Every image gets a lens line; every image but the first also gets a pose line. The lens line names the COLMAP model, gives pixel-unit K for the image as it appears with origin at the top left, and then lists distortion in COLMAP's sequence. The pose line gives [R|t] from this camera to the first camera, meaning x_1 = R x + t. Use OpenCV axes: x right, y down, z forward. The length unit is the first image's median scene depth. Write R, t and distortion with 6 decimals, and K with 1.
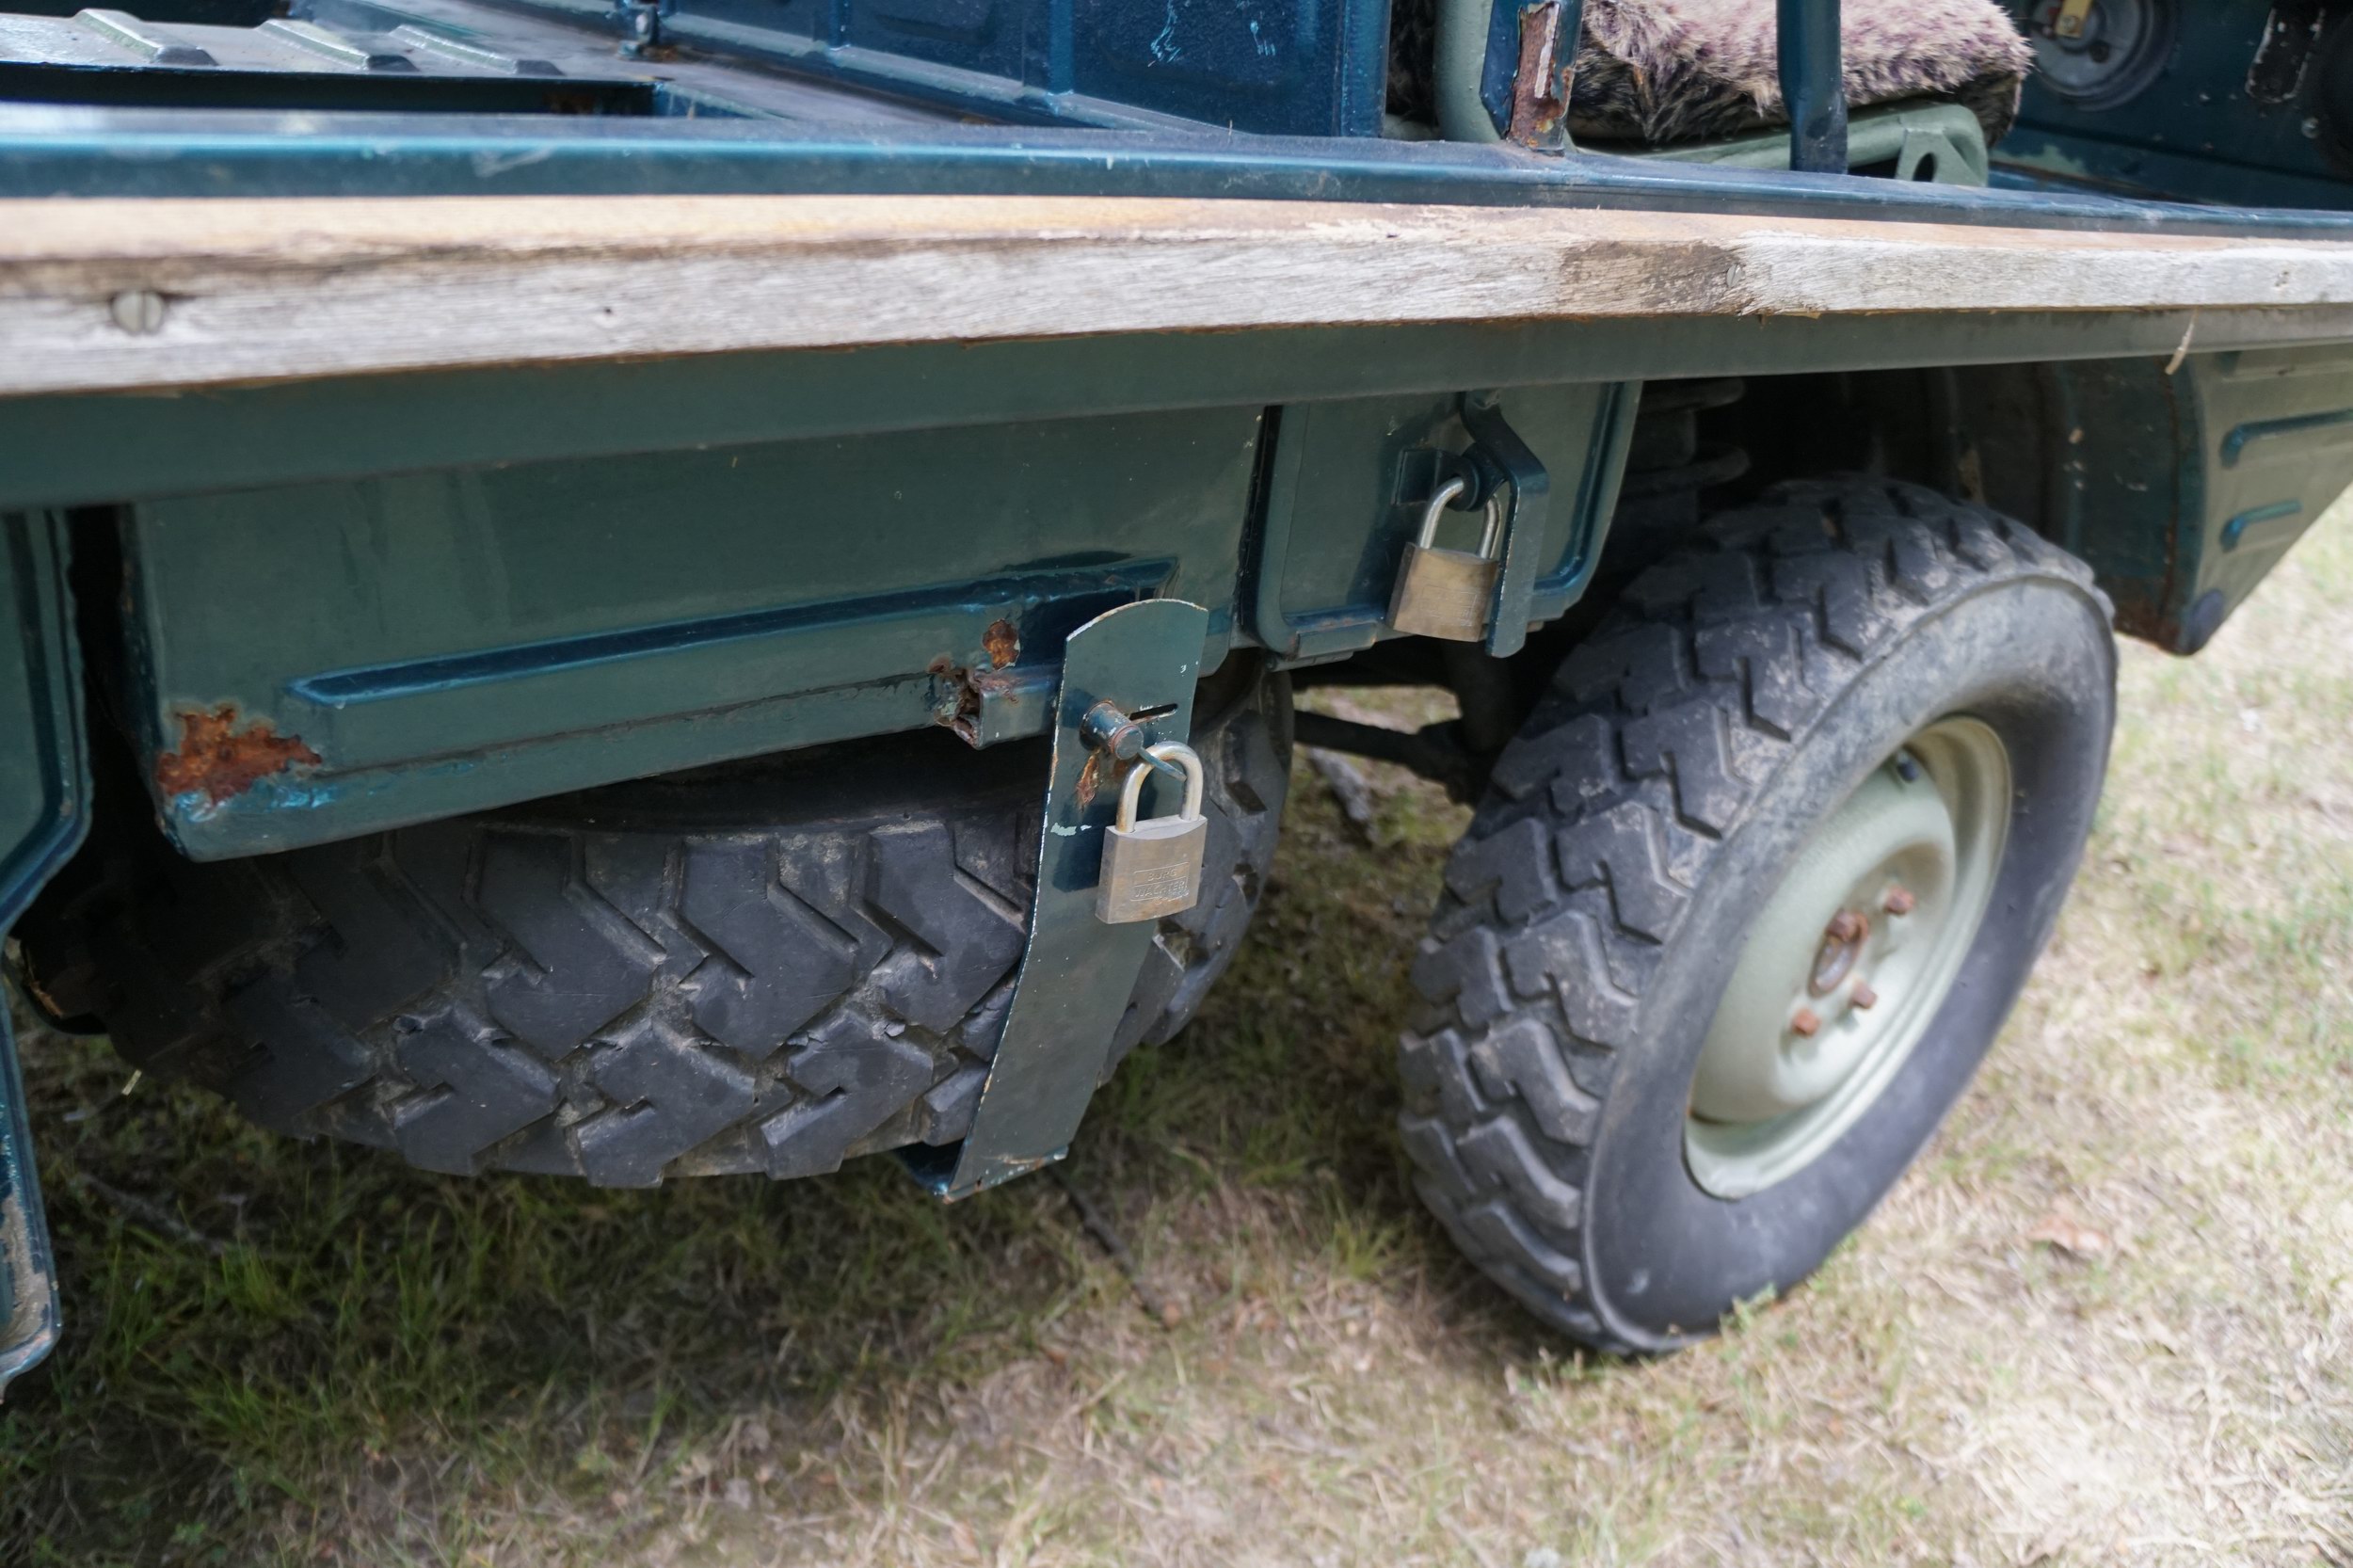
lens RADIAL K [[1843.8, 0, 1167.6], [0, 1843.8, 801.0], [0, 0, 1]] dist [-0.181643, 0.123537]
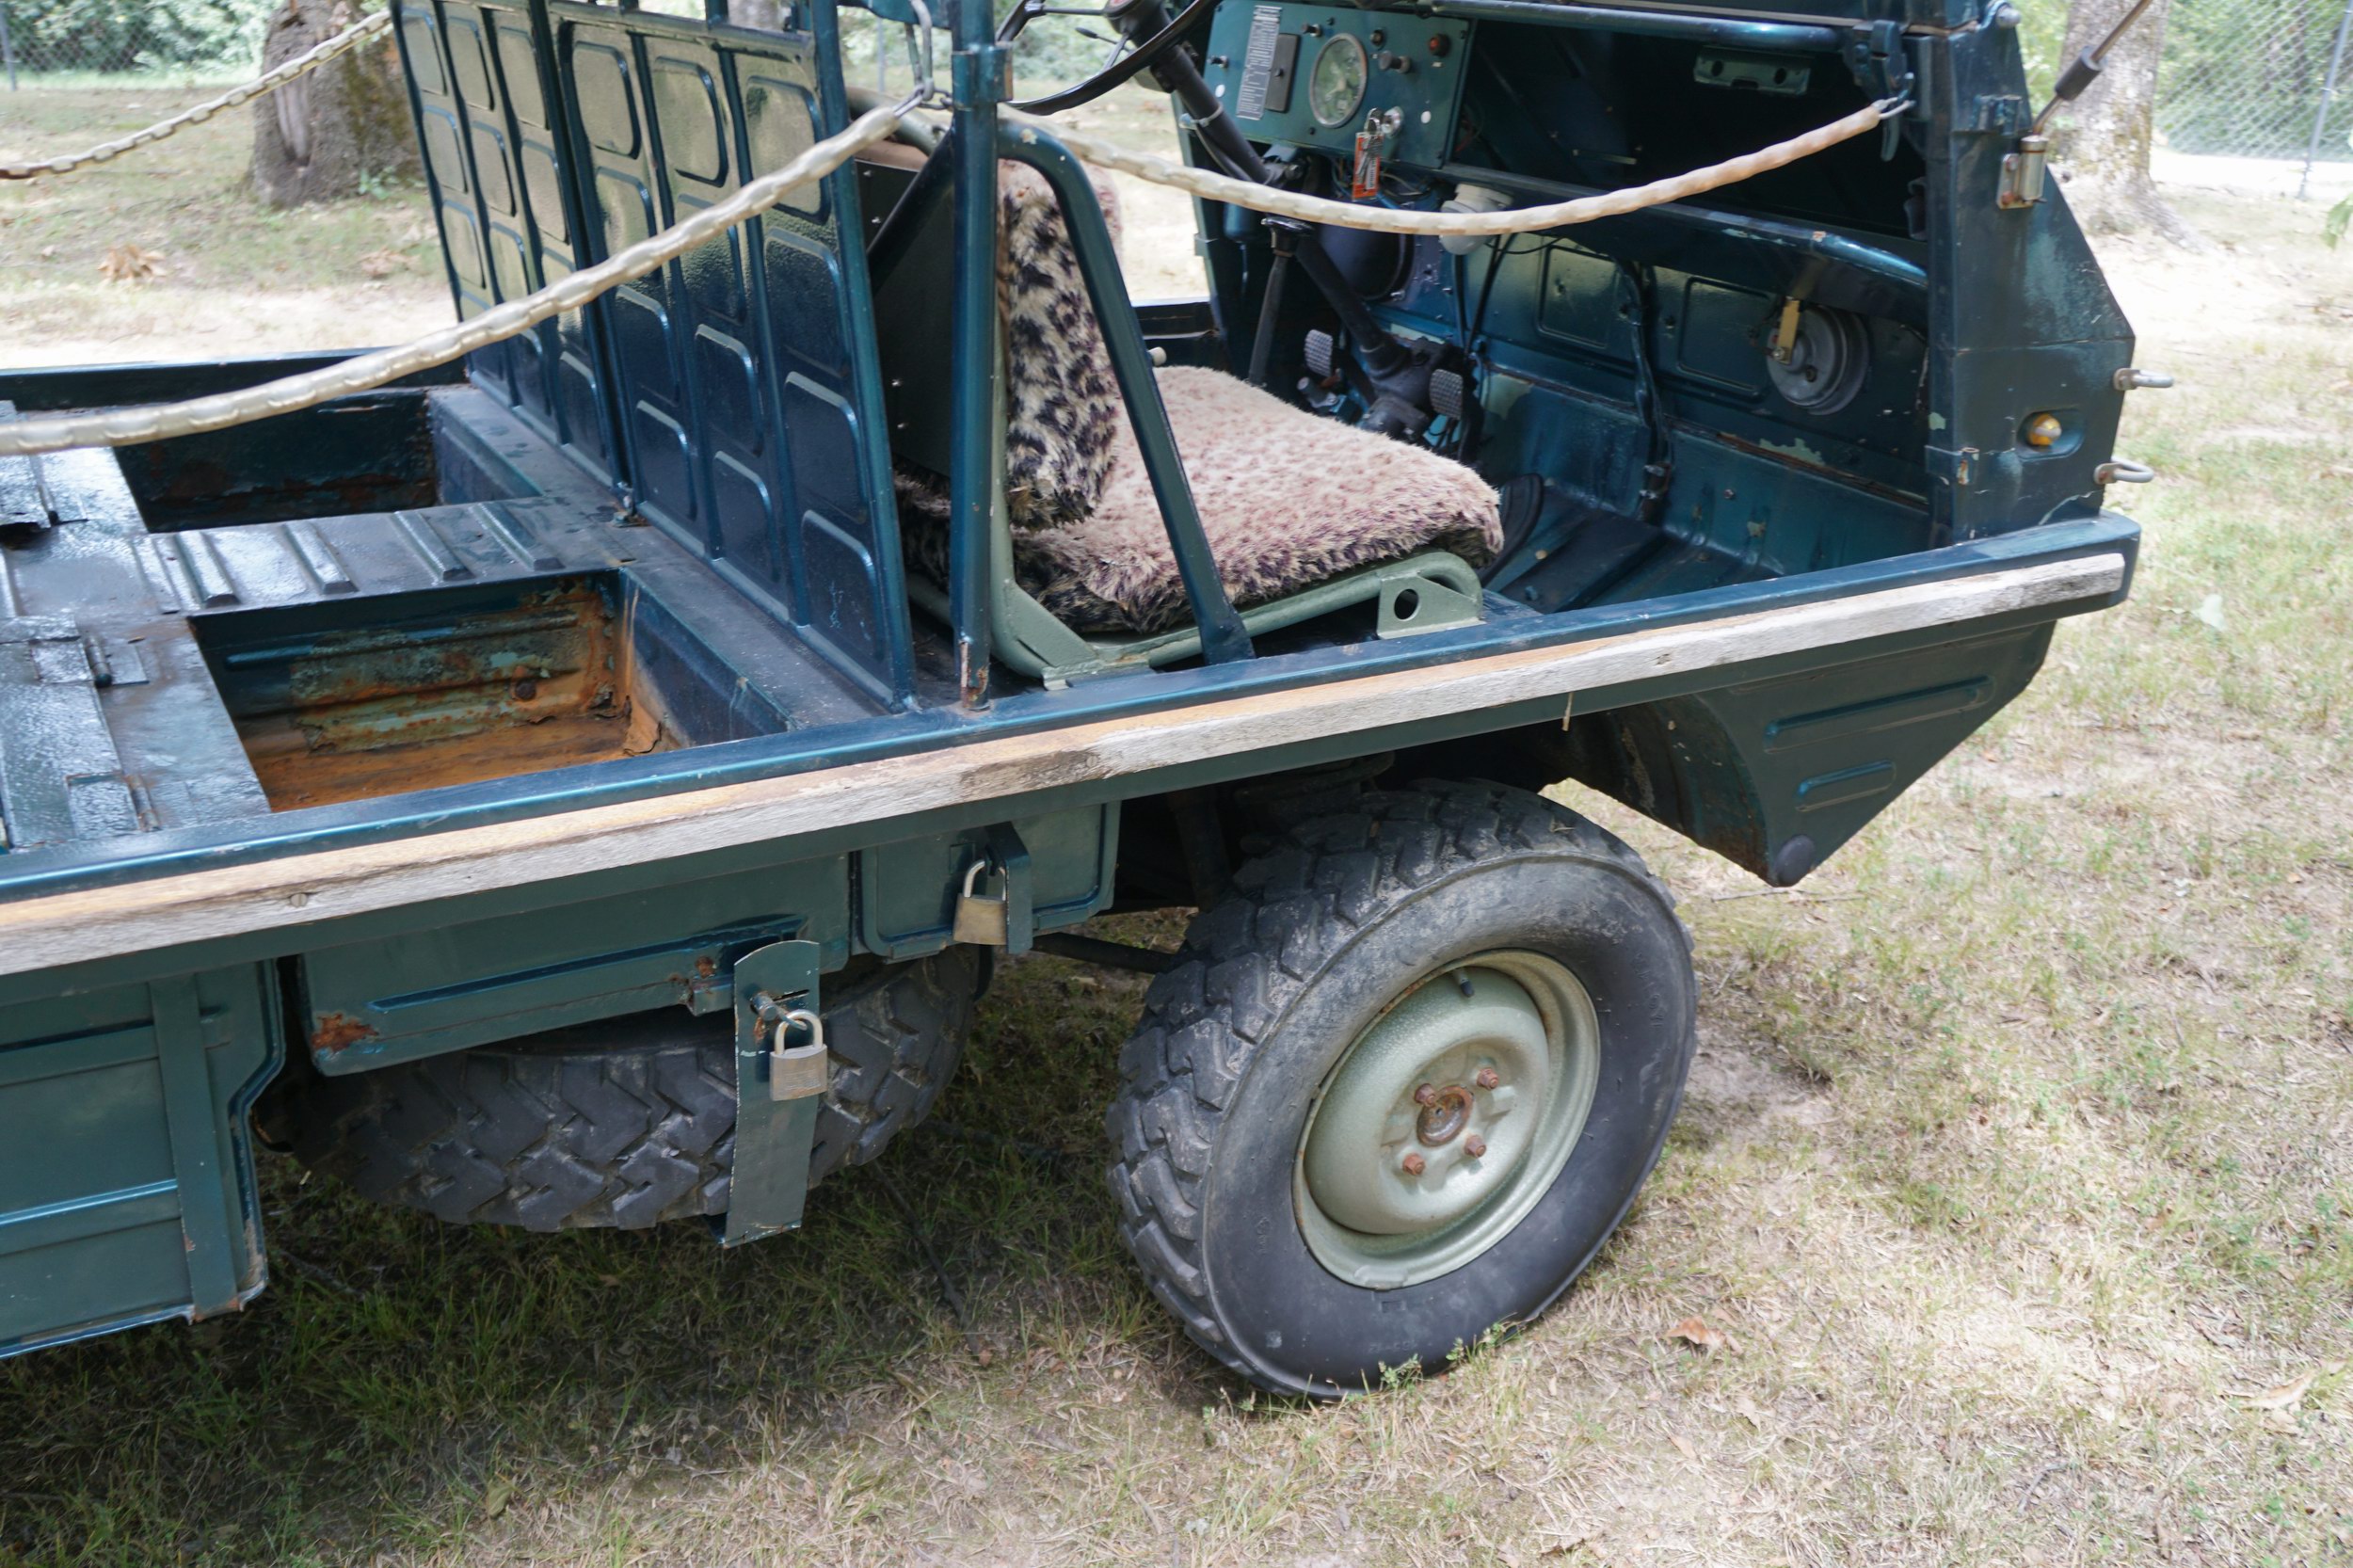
lens RADIAL K [[2085.2, 0, 1174.3], [0, 2085.2, 800.4], [0, 0, 1]] dist [-0.138617, 0.143207]
pose [[0.989295, -0.013347, -0.145315, 0.496780], [0.005451, 0.998493, -0.054602, -0.090999], [0.145825, 0.053226, 0.987878, -0.795014]]
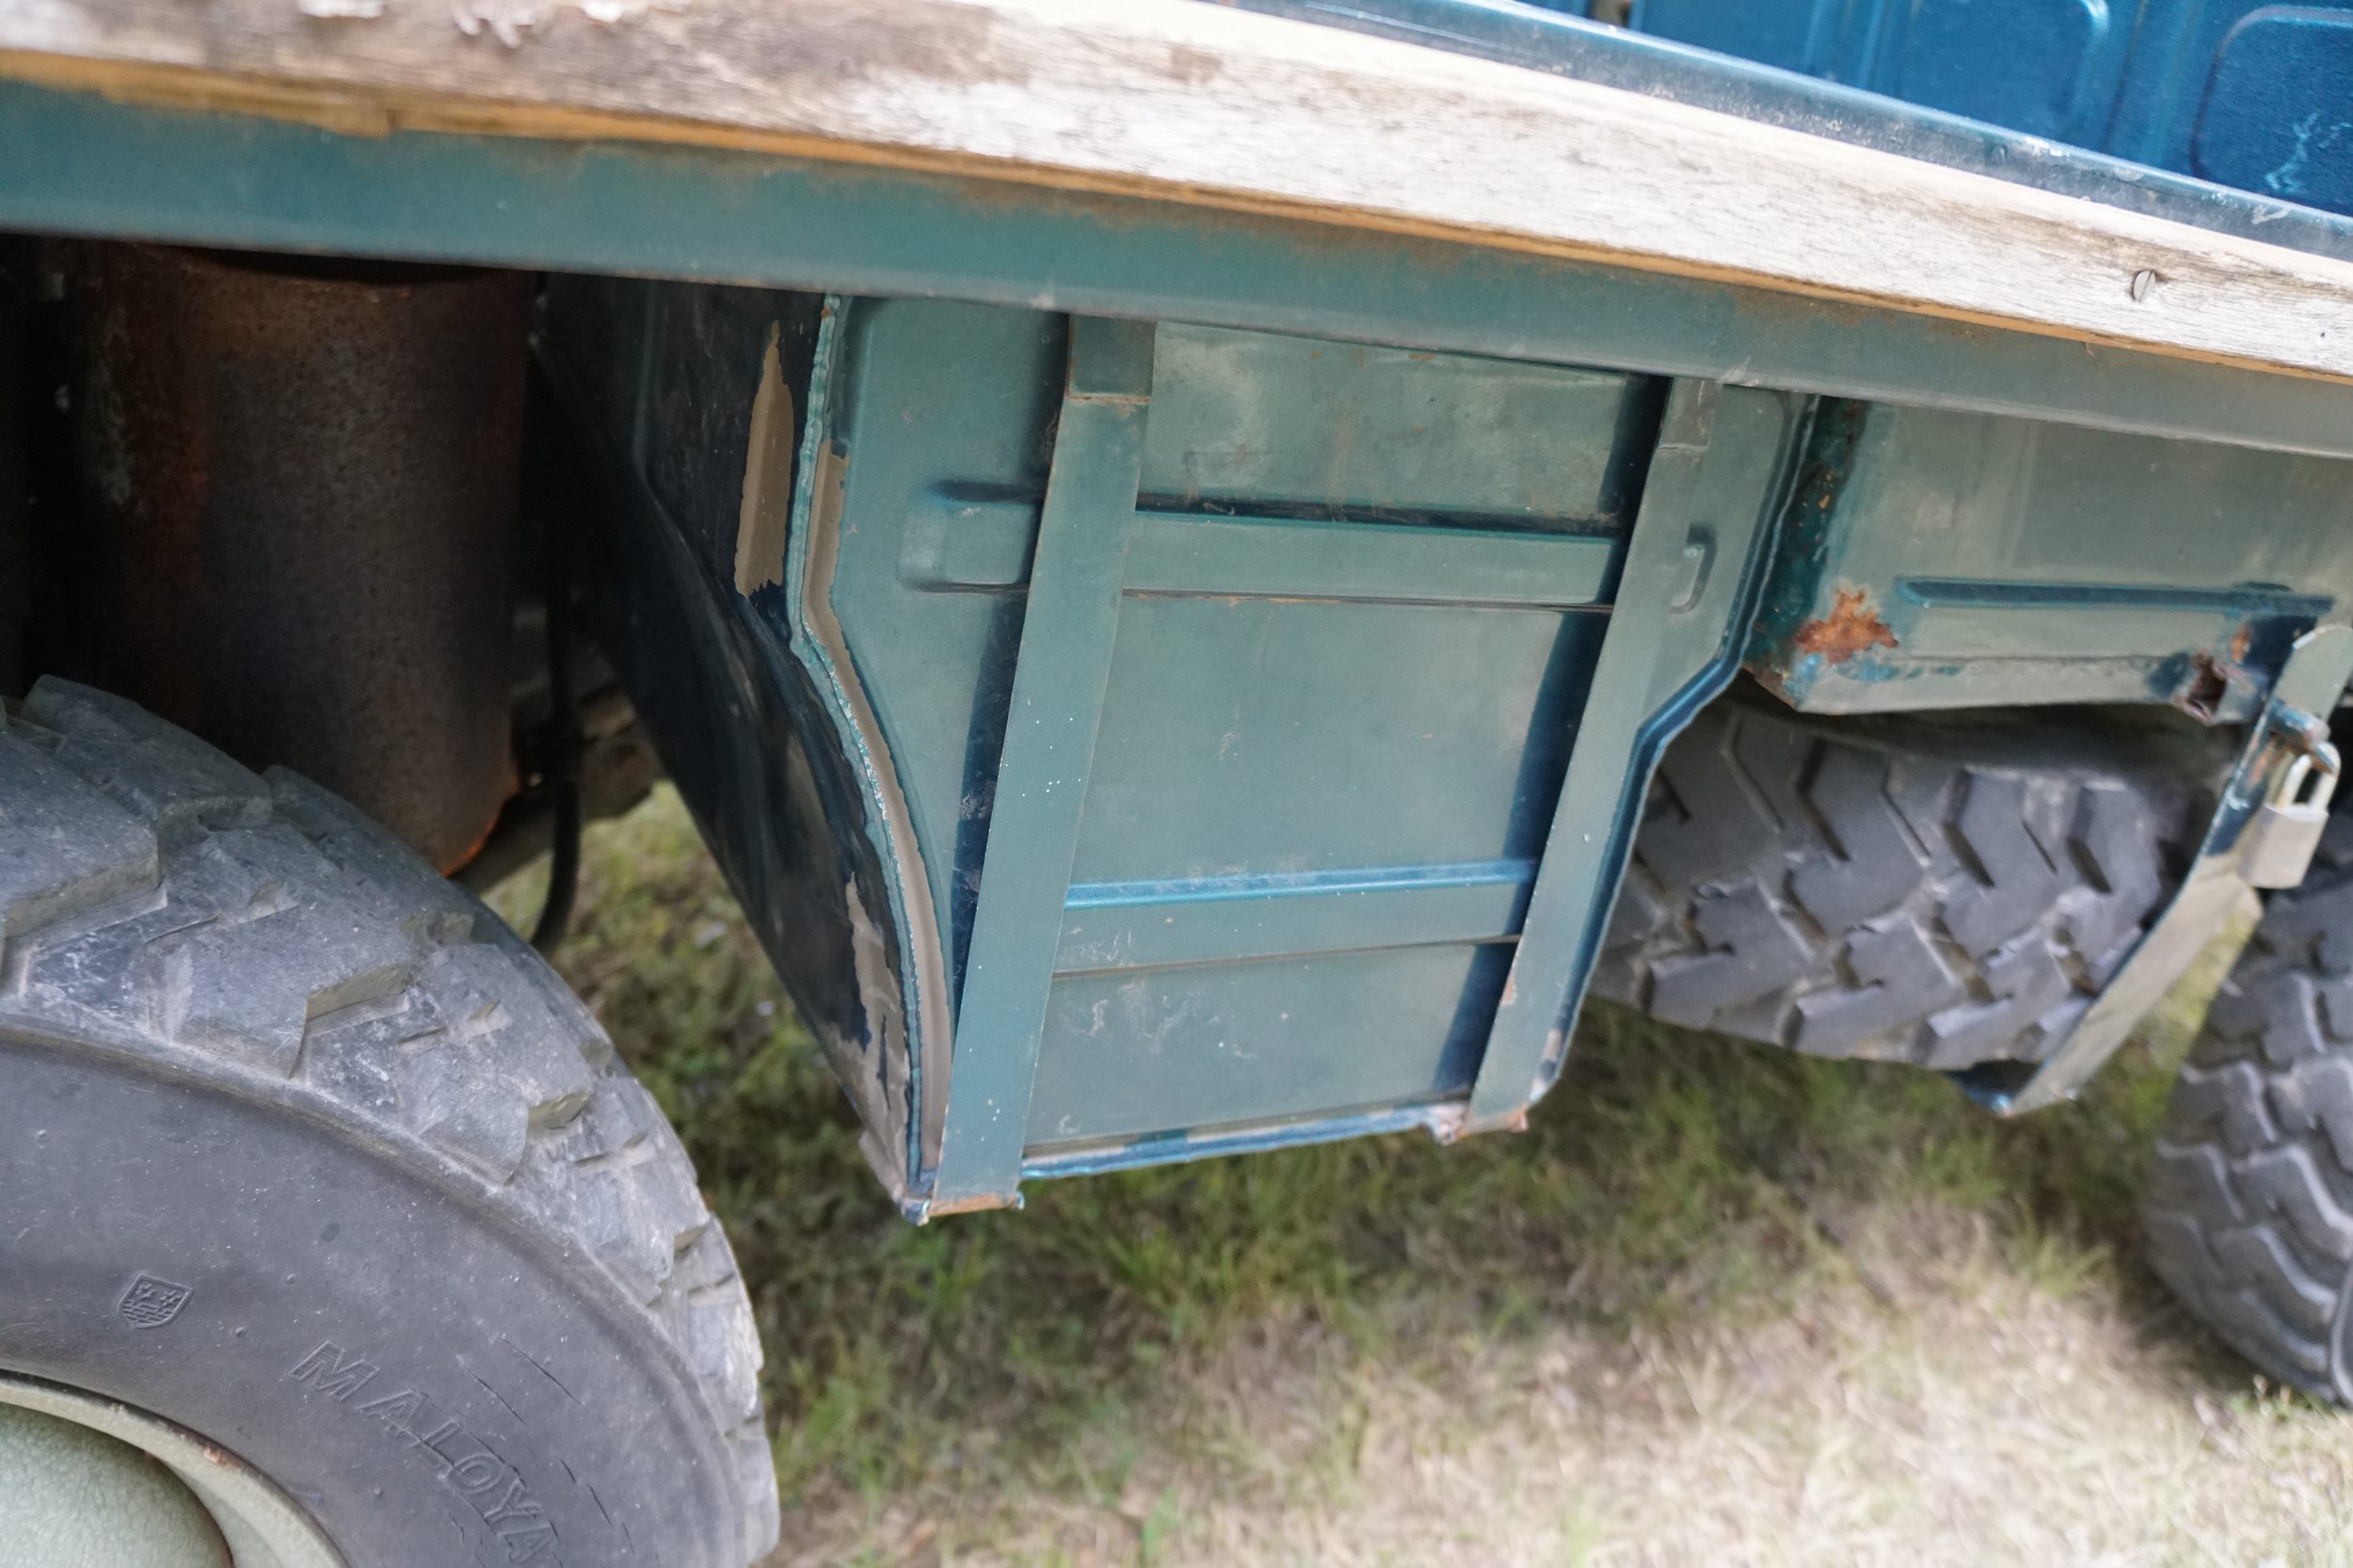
lens RADIAL K [[1843.8, 0, 1153.4], [0, 1843.8, 795.4], [0, 0, 1]] dist [-0.181643, 0.123537]
pose [[0.981653, 0.124834, -0.144135, -0.405203], [-0.132294, 0.990262, -0.043351, 0.106547], [0.137319, 0.061624, 0.988608, -0.173451]]
